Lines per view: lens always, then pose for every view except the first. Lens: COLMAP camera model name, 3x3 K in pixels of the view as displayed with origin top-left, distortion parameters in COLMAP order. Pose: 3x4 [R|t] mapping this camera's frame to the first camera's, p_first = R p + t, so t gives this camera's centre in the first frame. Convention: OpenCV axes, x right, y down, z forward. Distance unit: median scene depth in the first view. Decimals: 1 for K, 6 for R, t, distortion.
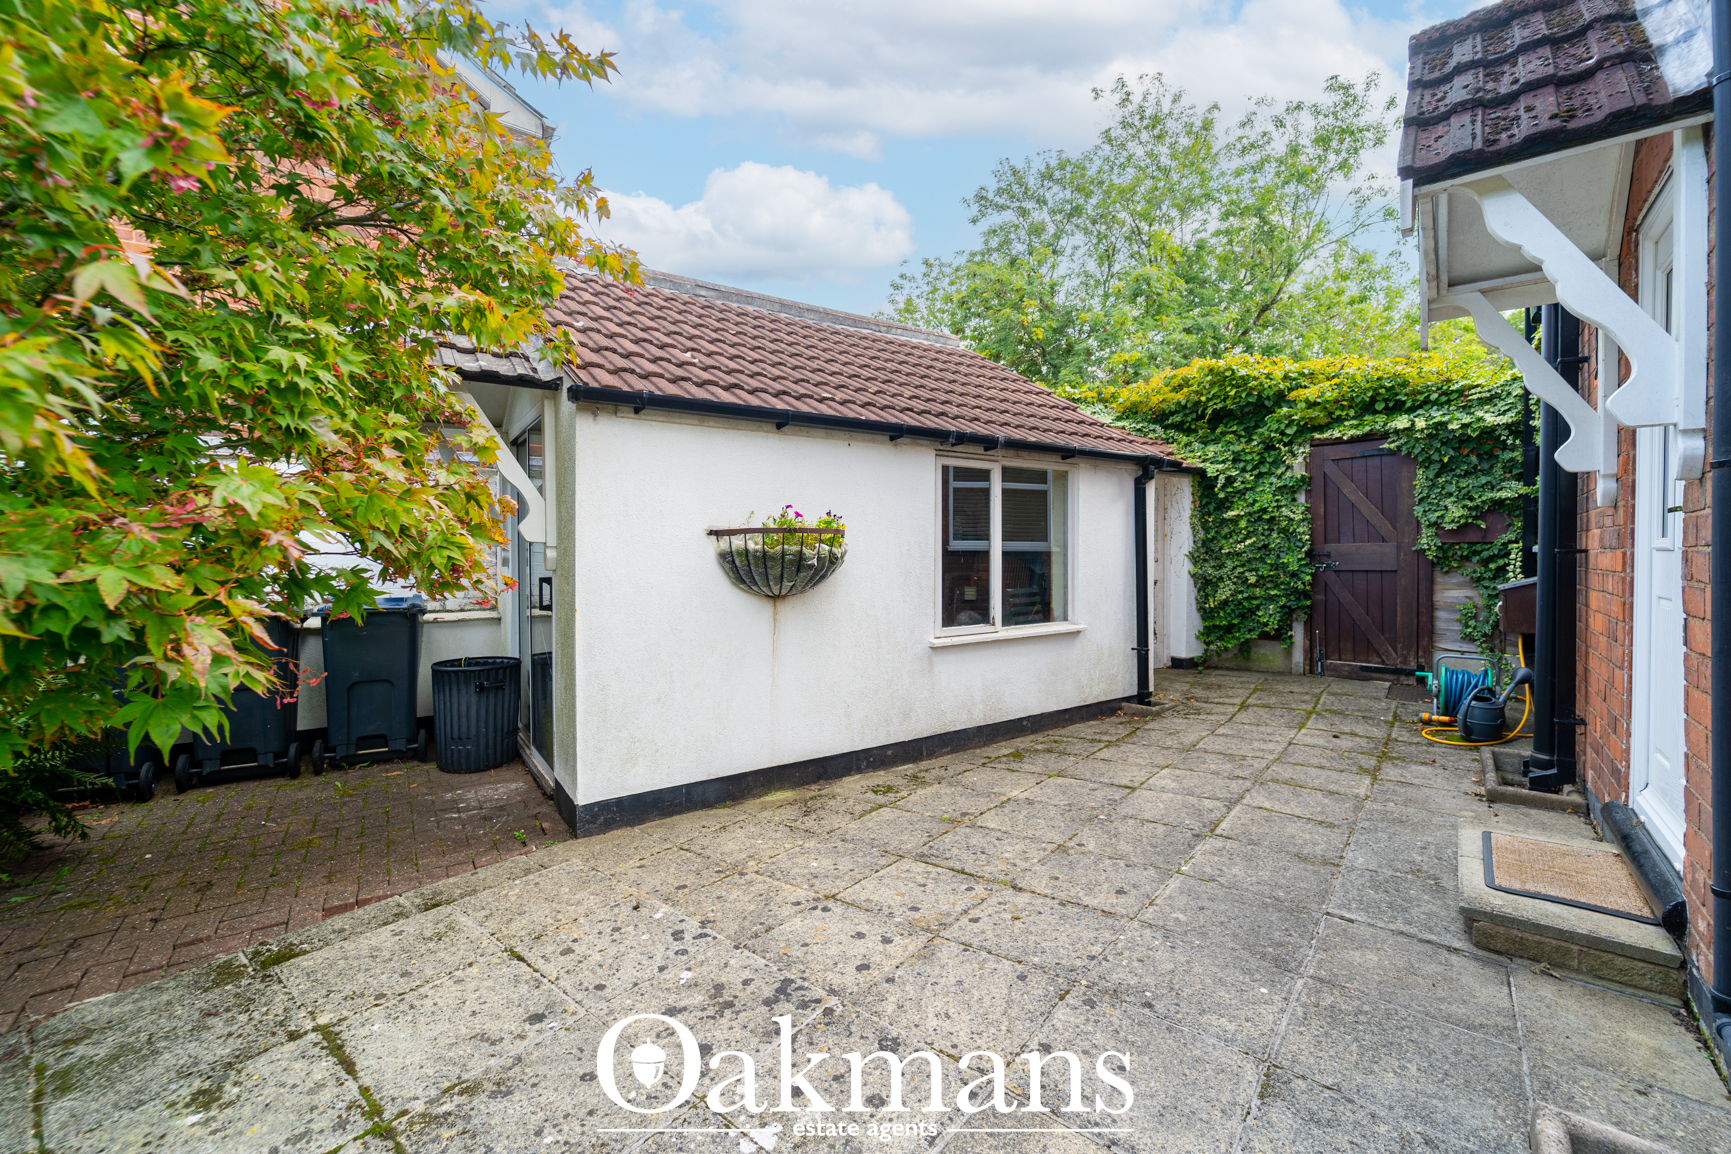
lens RADIAL K [[706.0, 0, 852.0], [0, 706.0, 564.2], [0, 0, 1]] dist [-0.011527, -0.000226]
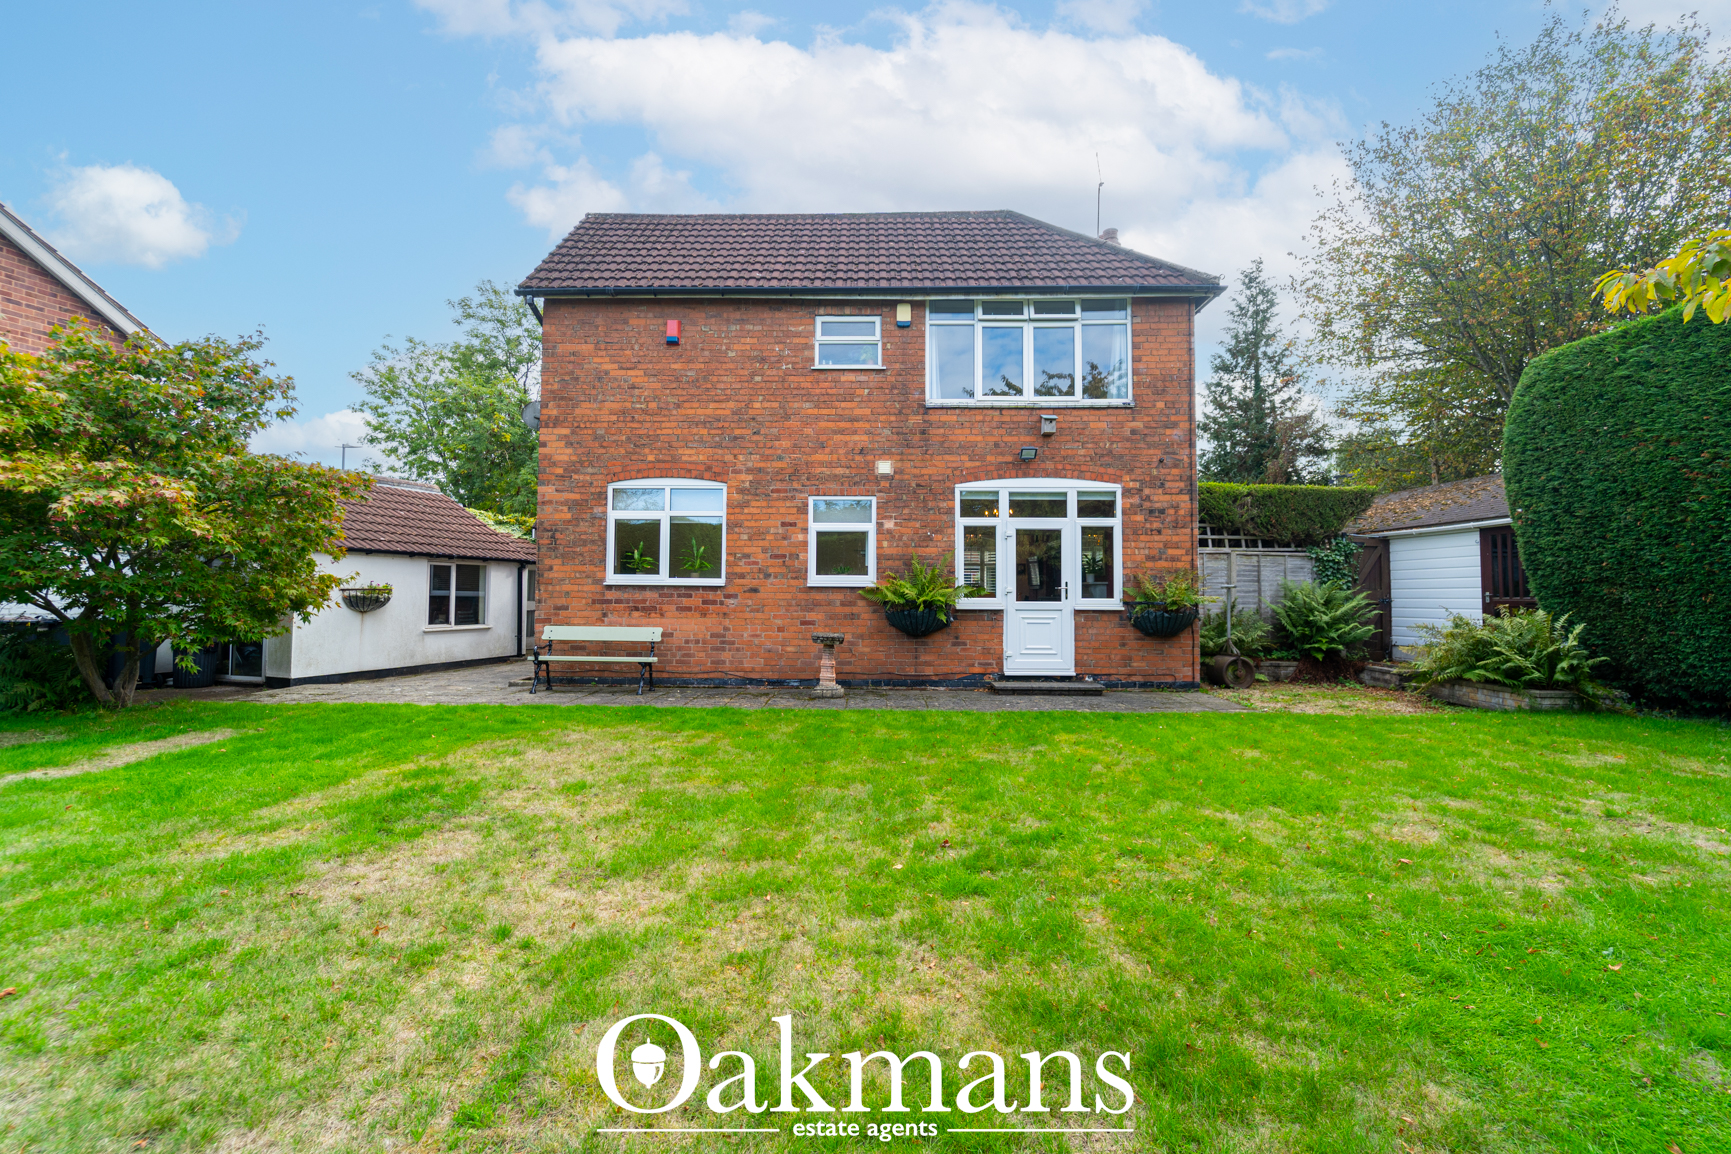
lens RADIAL K [[720.6, 0, 856.1], [0, 720.6, 566.3], [0, 0, 1]] dist [0.000488, 0.000205]
pose [[0.777554, 0.034127, 0.627890, -0.293557], [0.001581, 0.998417, -0.056223, 0.020767], [-0.628815, 0.044709, 0.776269, -1.889567]]
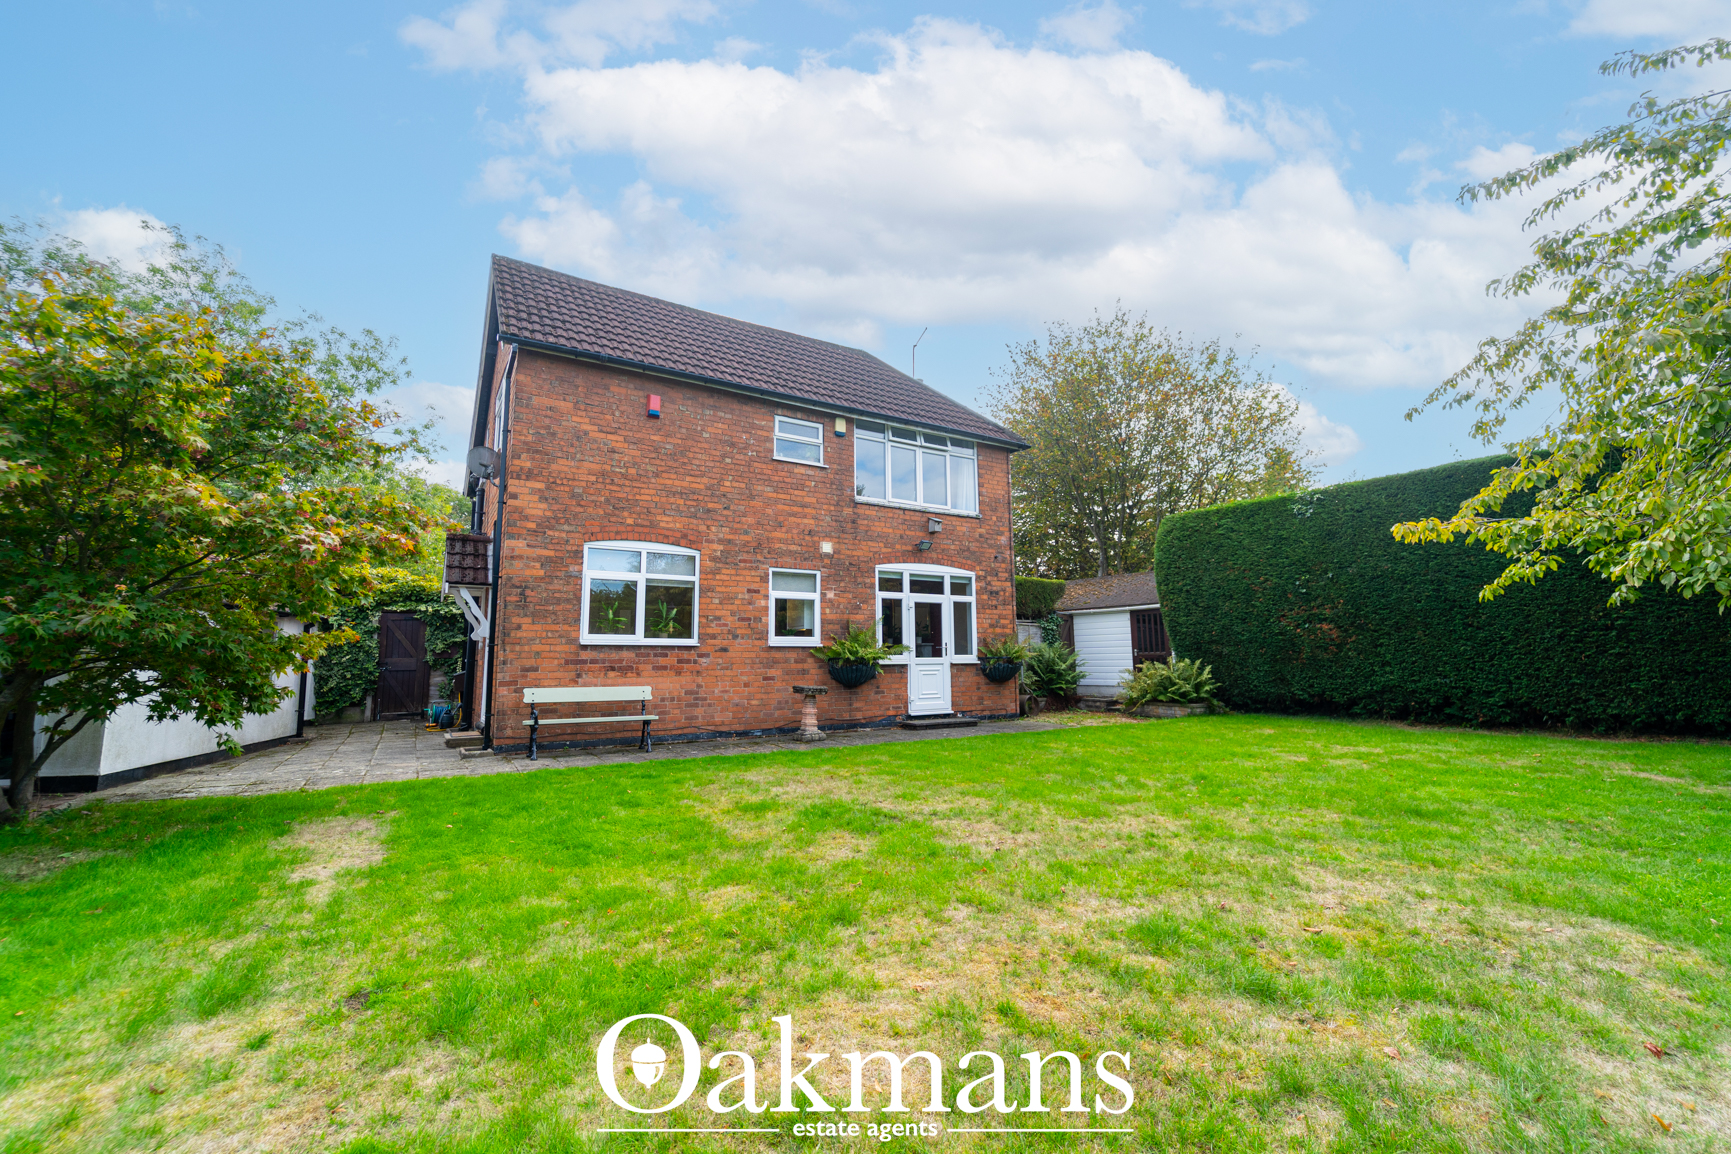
lens RADIAL K [[720.6, 0, 856.1], [0, 720.6, 566.3], [0, 0, 1]] dist [0.000488, 0.000205]
pose [[0.302602, 0.125794, 0.944779, -1.196408], [0.021747, 0.990083, -0.138792, 0.035263], [-0.952869, 0.062545, 0.296865, -1.239578]]
